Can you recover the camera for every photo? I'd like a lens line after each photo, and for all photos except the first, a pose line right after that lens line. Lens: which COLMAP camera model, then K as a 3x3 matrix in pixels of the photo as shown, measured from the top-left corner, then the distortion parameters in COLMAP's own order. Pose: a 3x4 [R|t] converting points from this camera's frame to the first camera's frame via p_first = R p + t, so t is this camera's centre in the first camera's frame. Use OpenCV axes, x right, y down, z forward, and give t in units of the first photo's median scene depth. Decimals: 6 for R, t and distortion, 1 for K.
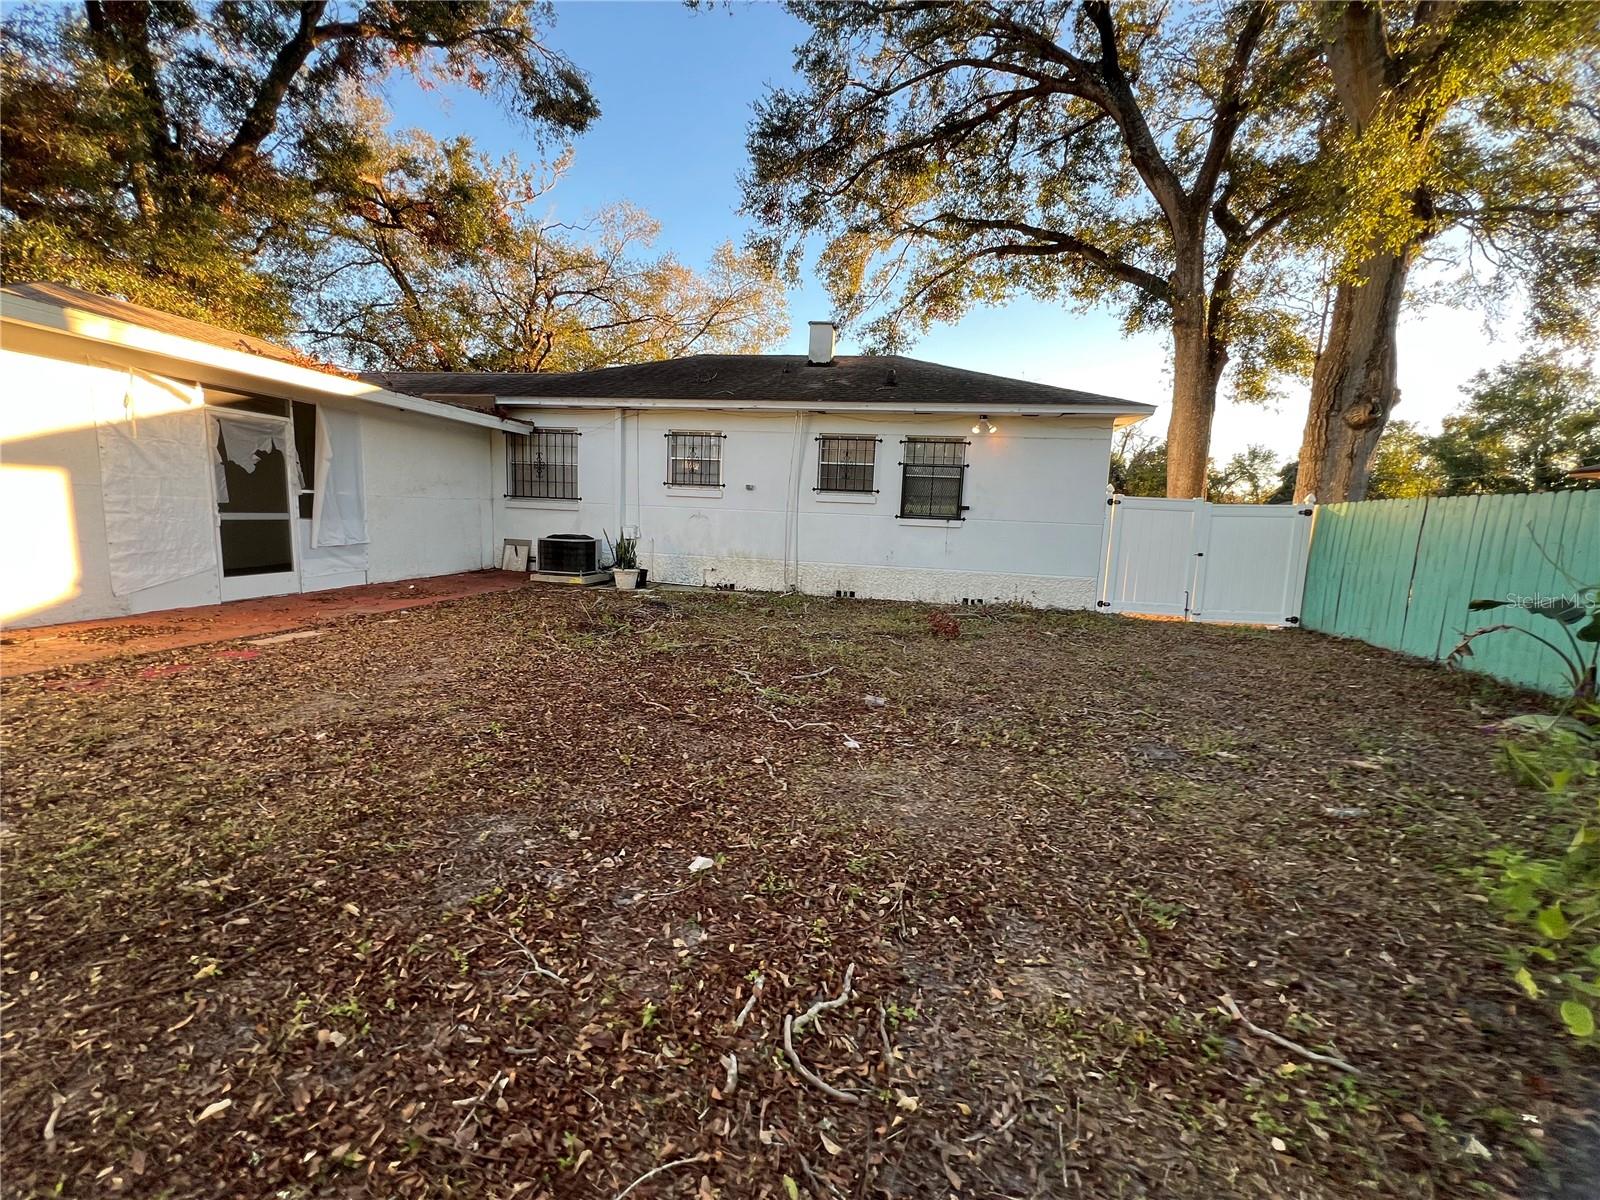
lens RADIAL K [[640.0, 0, 800.0], [0, 640.0, 600.0], [0, 0, 1]] dist [-0.000358, 0.000124]
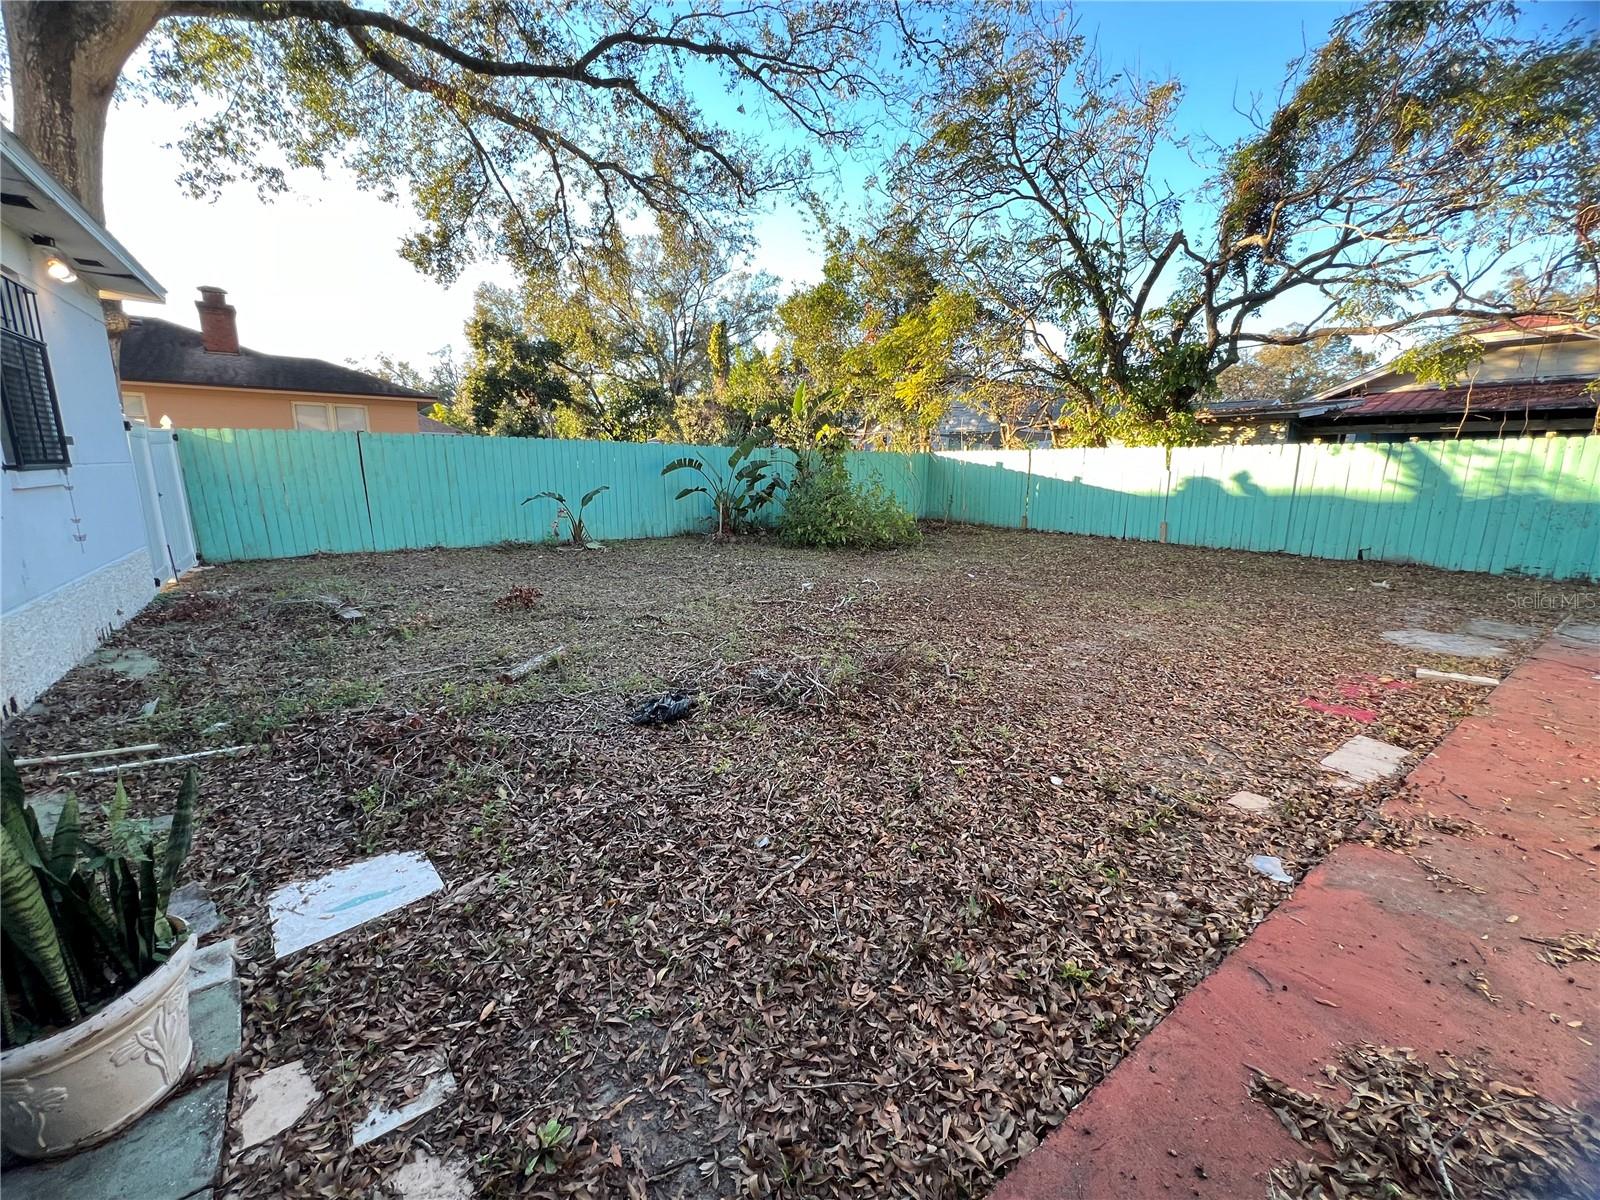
lens RADIAL K [[641.6, 0, 800.0], [0, 641.6, 600.0], [0, 0, 1]] dist [-0.000352, -0.000170]
pose [[-0.708751, -0.195359, 0.677870, -0.413339], [0.061123, 0.940273, 0.334890, -0.142613], [-0.702806, 0.278787, -0.654478, 0.869700]]
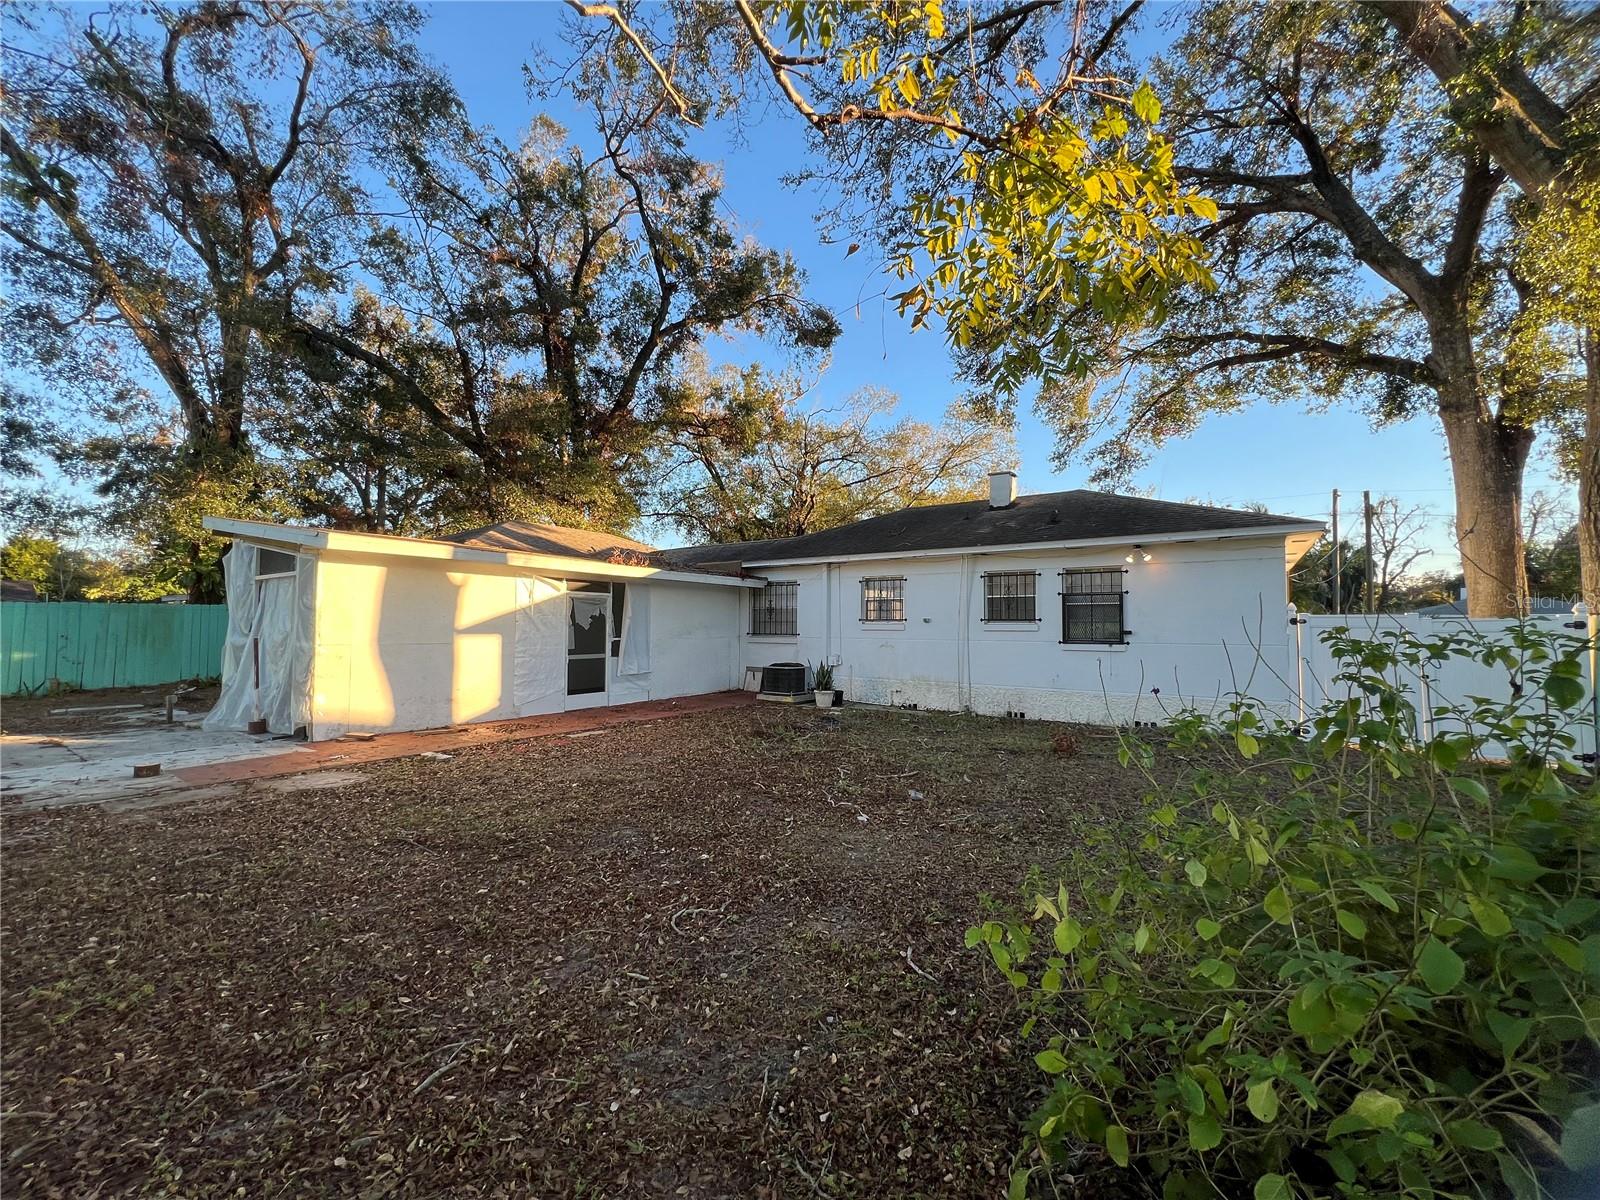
lens RADIAL K [[640.0, 0, 800.0], [0, 640.0, 600.0], [0, 0, 1]] dist [-0.000358, 0.000124]
pose [[0.906446, -0.055333, -0.418681, 0.193352], [-0.023056, 0.983418, -0.179884, 0.002363], [0.421691, 0.172708, 0.890140, -0.137087]]
